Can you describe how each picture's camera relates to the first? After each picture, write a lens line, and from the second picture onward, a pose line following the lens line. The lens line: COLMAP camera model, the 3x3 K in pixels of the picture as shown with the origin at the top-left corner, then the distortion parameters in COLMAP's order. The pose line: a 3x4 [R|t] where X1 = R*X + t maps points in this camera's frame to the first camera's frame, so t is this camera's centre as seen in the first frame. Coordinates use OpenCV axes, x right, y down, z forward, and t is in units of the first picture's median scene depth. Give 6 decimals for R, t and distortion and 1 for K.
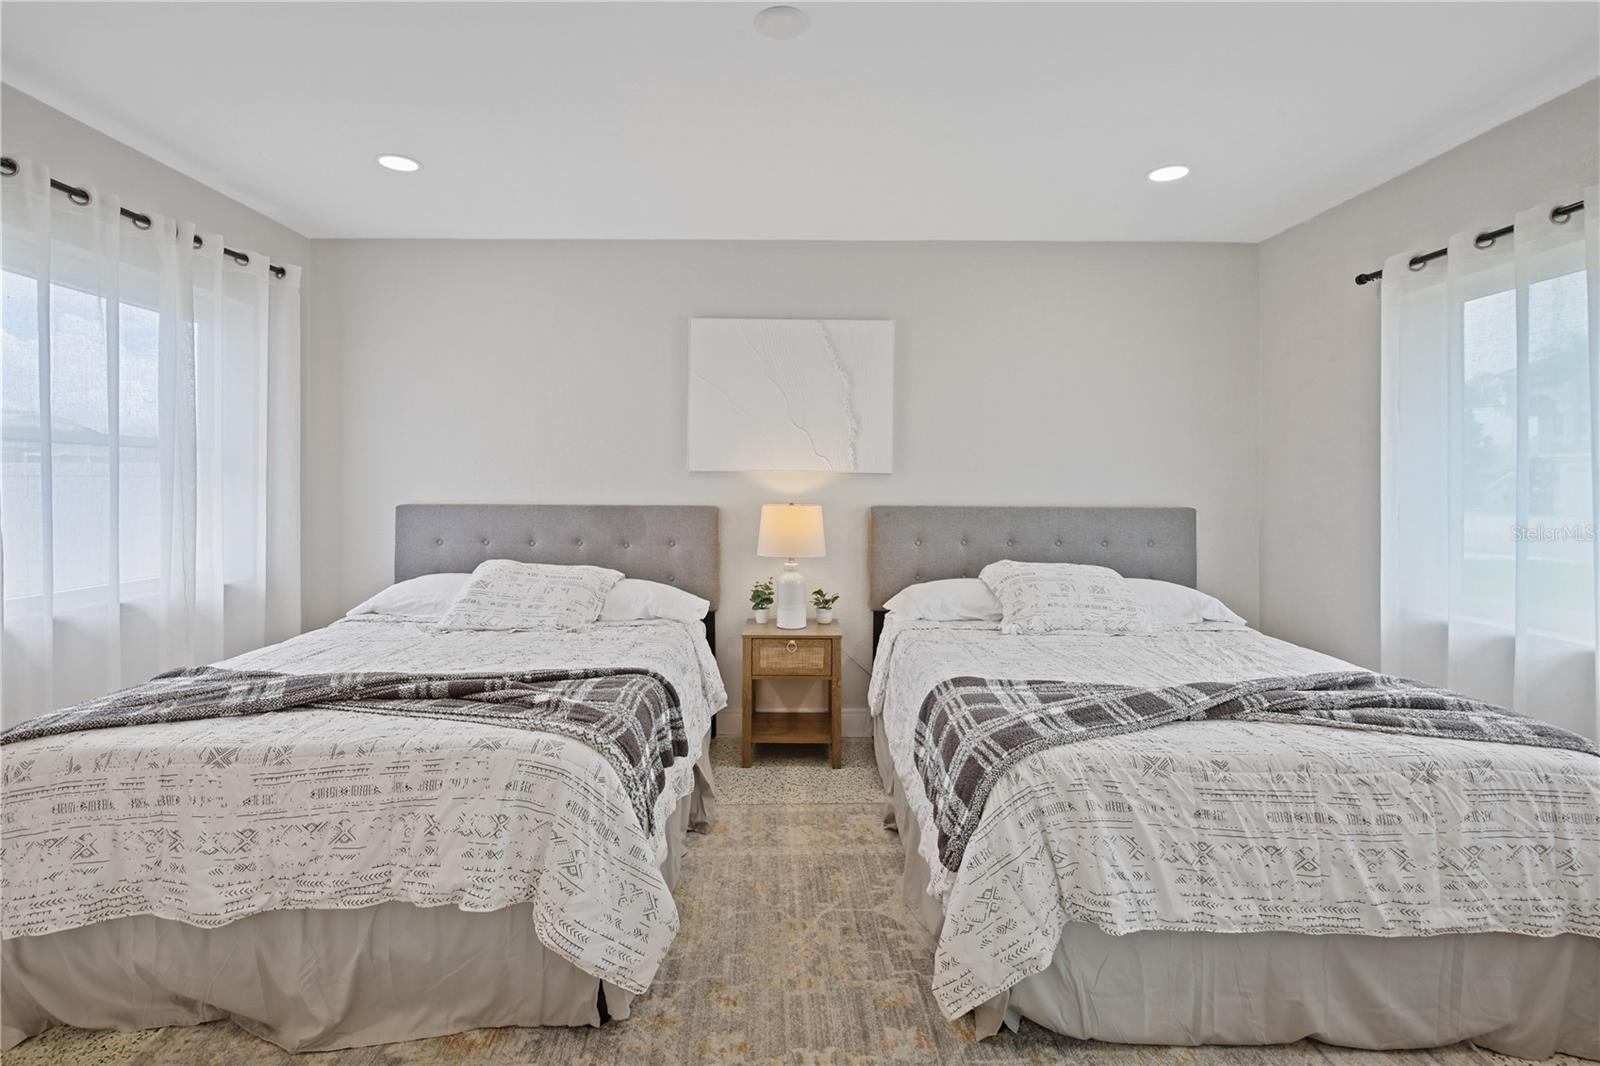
lens RADIAL K [[735.6, 0, 813.2], [0, 735.6, 488.3], [0, 0, 1]] dist [-0.012702, 0.006587]
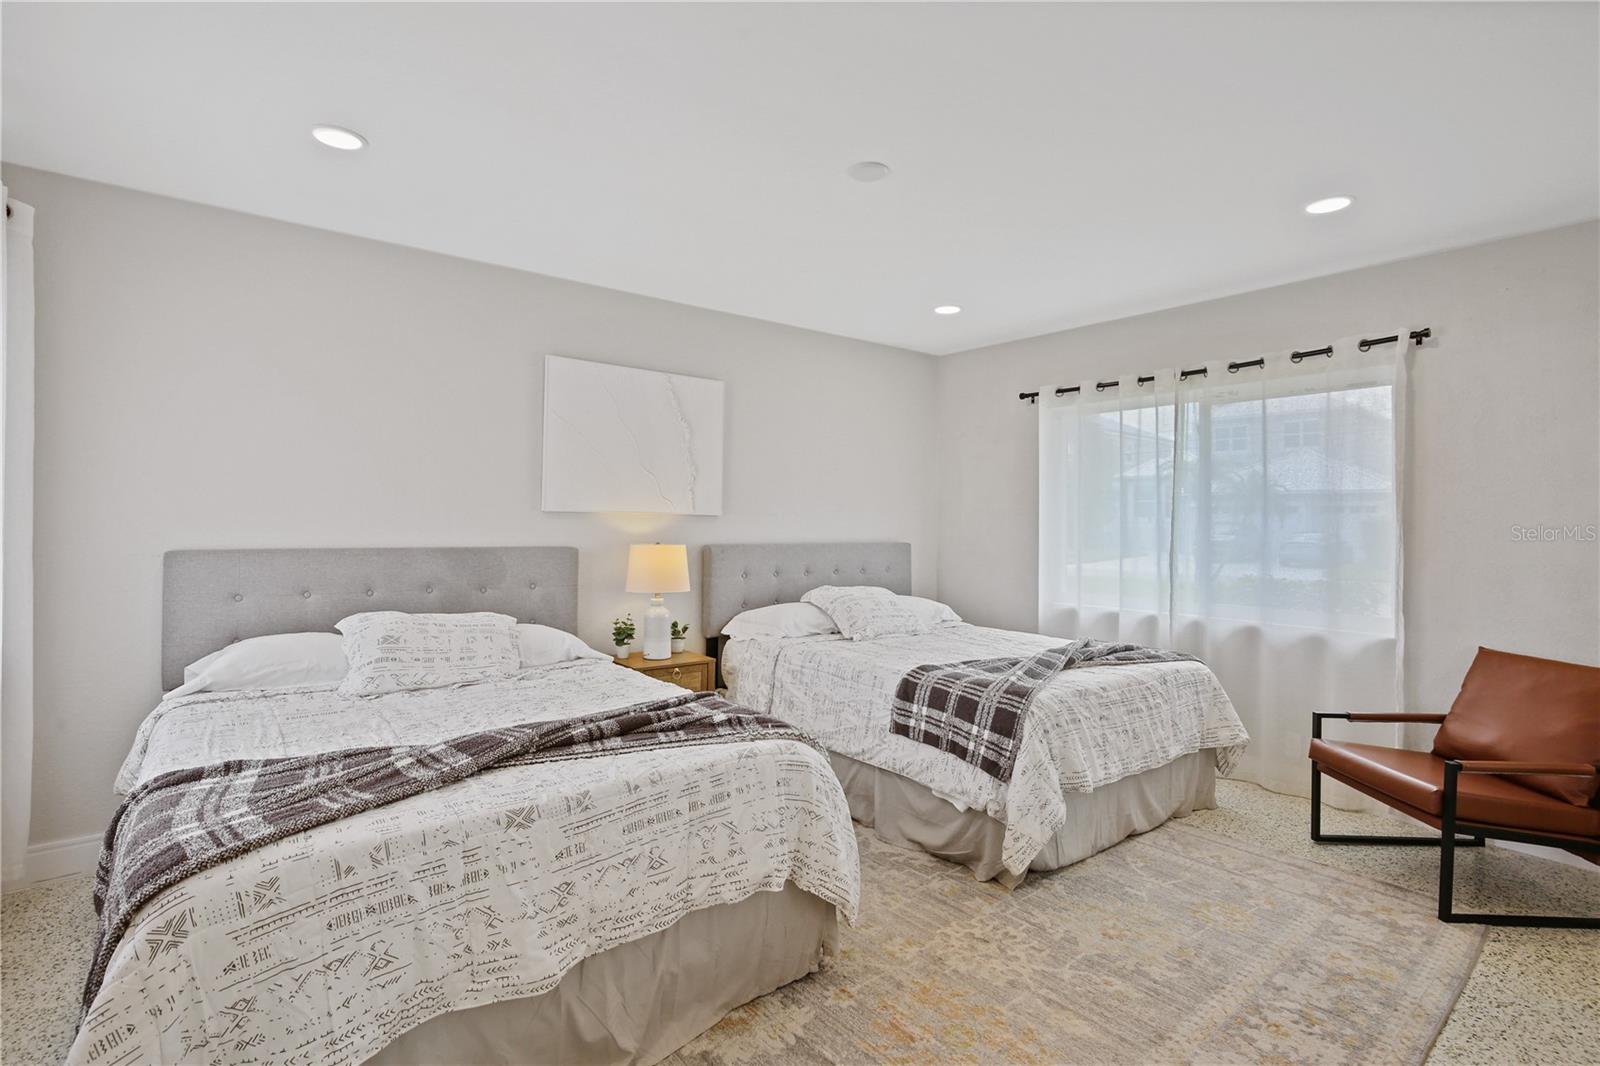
lens RADIAL K [[735.6, 0, 792.7], [0, 735.6, 529.9], [0, 0, 1]] dist [-0.012702, 0.006587]
pose [[0.803897, -0.000567, 0.594769, -1.087353], [-0.000810, 0.999998, 0.002048, -0.001612], [-0.594768, -0.002128, 0.803894, 0.043286]]
